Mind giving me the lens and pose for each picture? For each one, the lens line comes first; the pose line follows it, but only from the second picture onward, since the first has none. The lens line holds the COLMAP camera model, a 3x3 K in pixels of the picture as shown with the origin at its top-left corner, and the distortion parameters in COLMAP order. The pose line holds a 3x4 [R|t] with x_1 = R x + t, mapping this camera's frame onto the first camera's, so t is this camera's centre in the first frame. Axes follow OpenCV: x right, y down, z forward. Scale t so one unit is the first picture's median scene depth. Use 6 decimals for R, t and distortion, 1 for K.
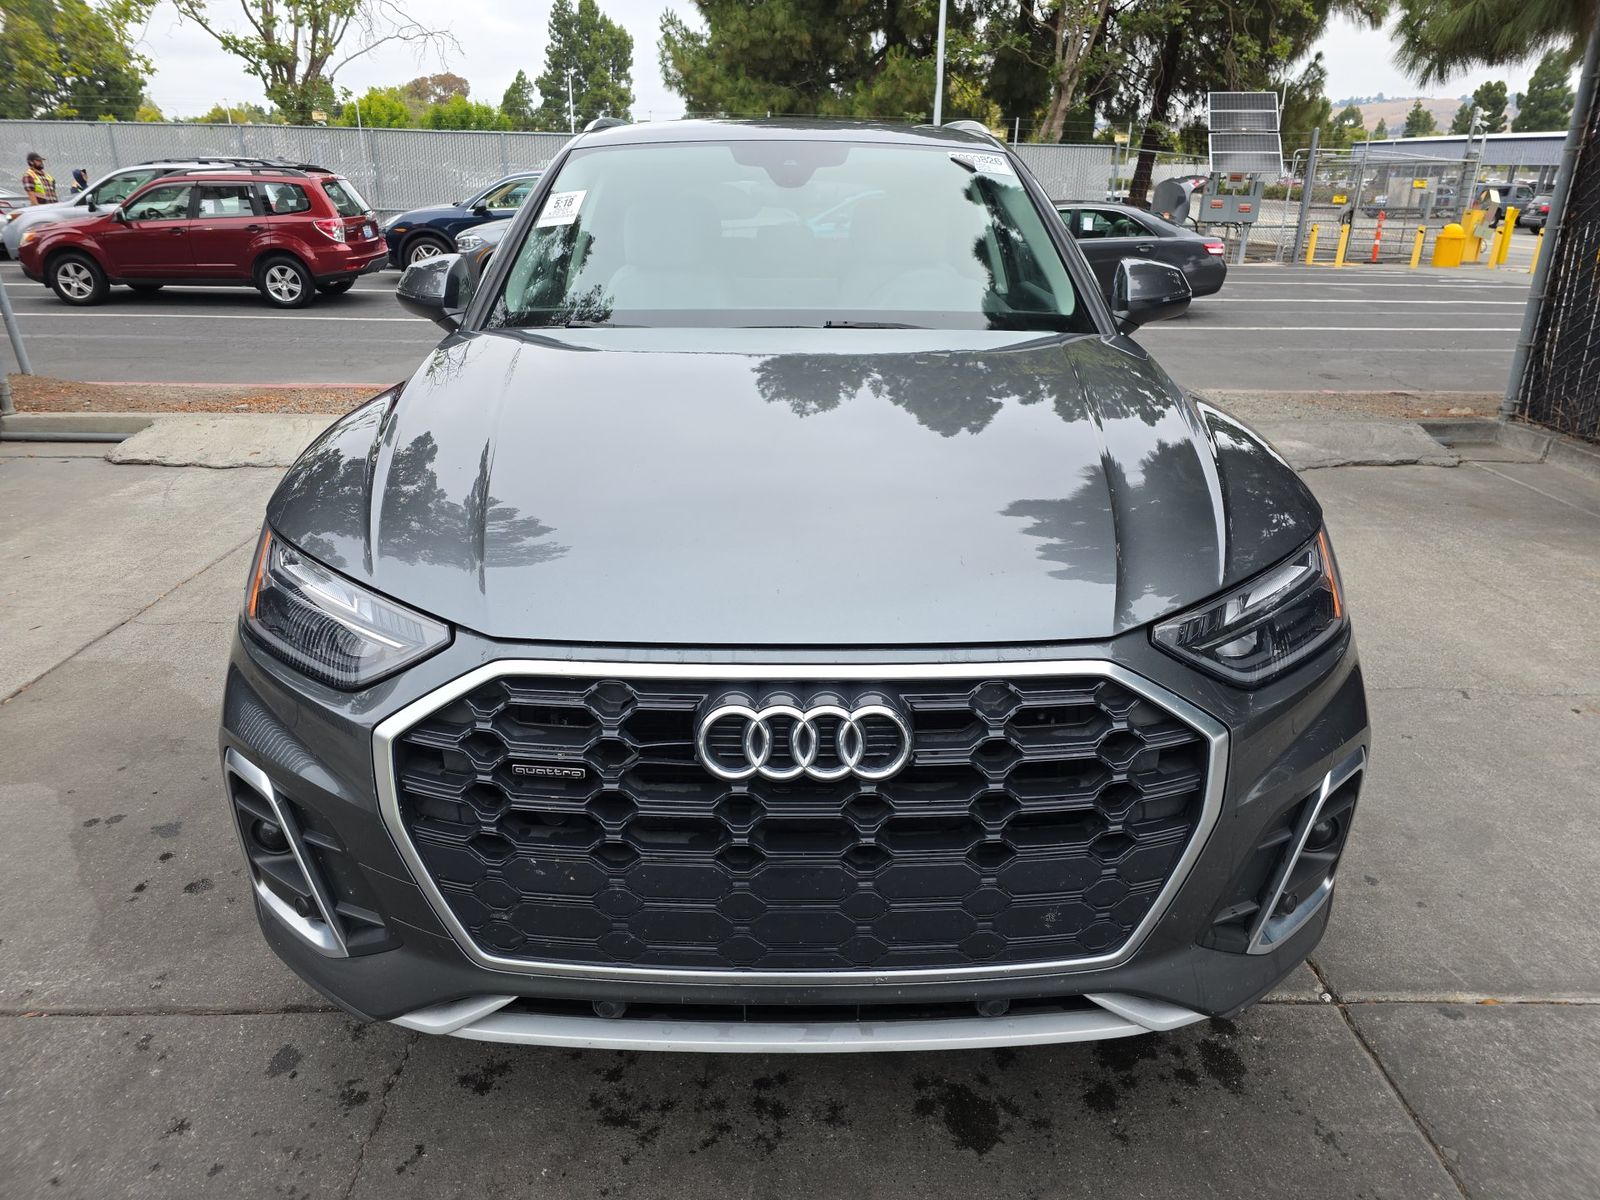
lens RADIAL K [[1101.8, 0, 803.6], [0, 1101.8, 573.8], [0, 0, 1]] dist [0.082232, -0.089274]
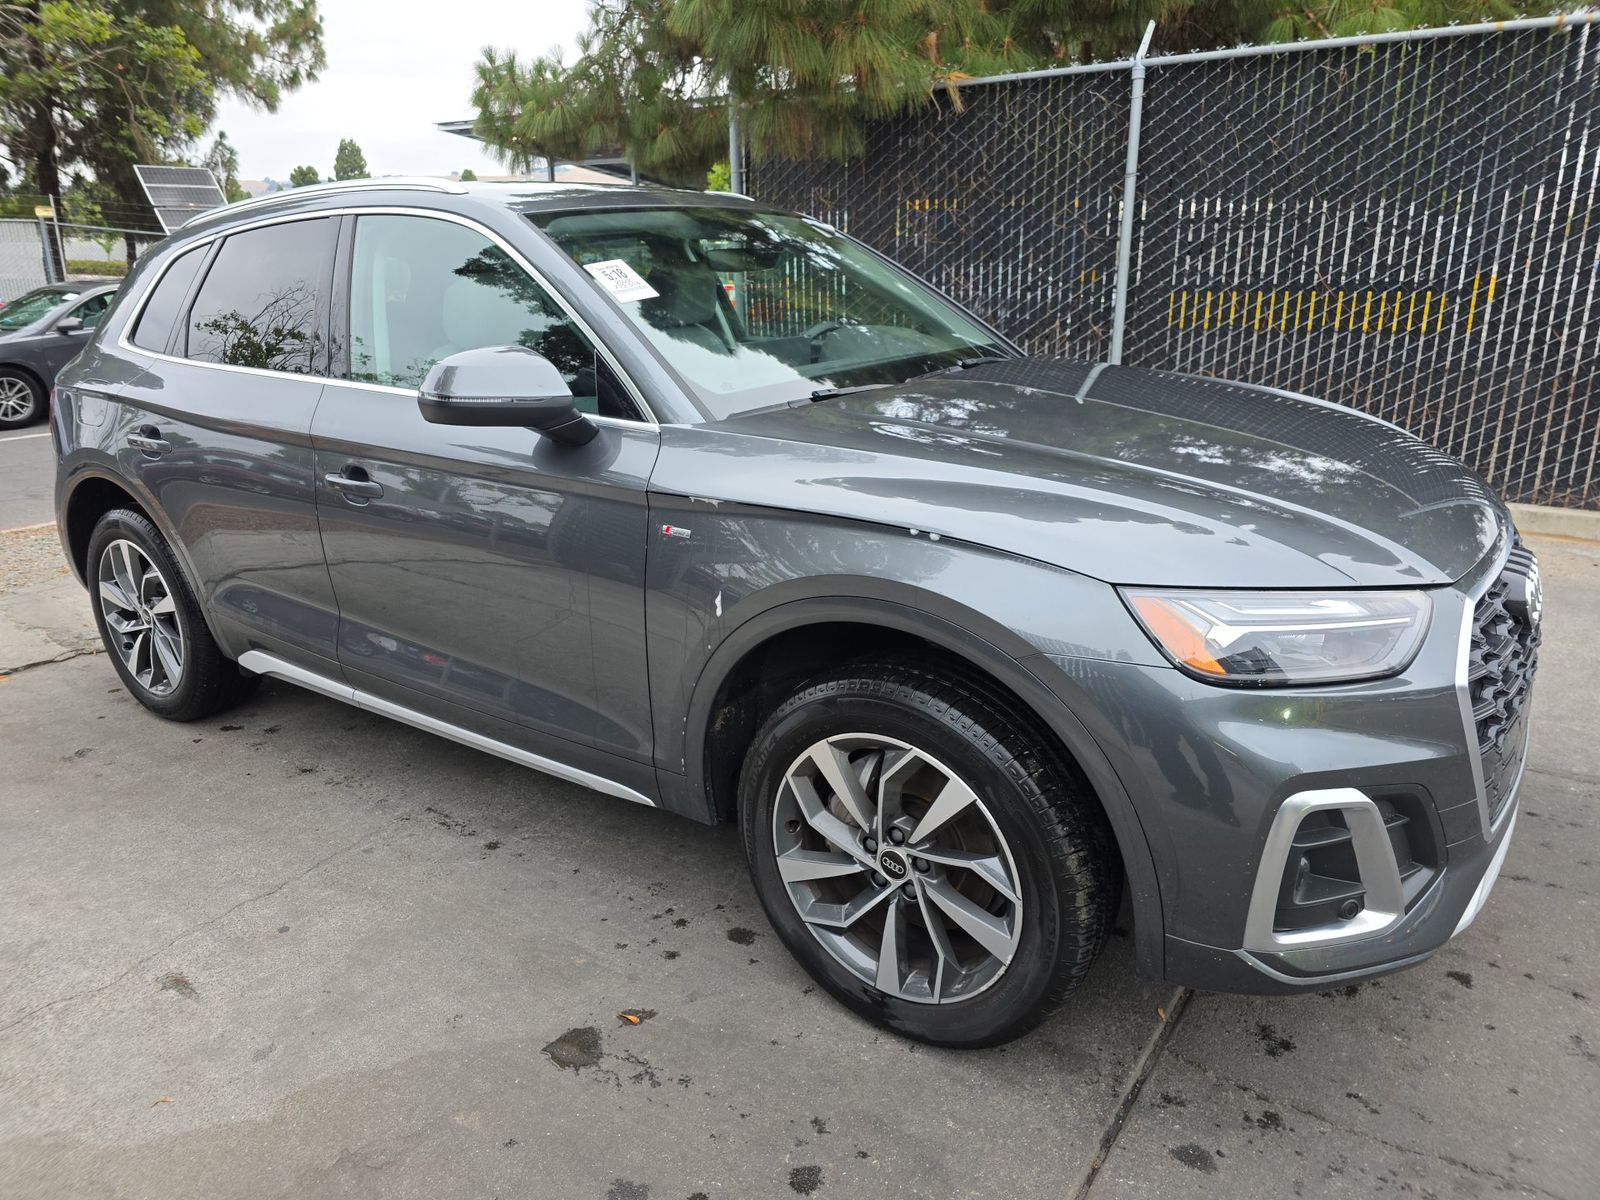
lens RADIAL K [[1087.3, 0, 800.0], [0, 1087.3, 600.0], [0, 0, 1]] dist [0.058664, -0.054045]
pose [[0.573139, -0.264195, 0.775702, -0.126768], [0.292716, 0.950156, 0.107335, -0.021281], [-0.765395, 0.165542, 0.621905, 0.060648]]
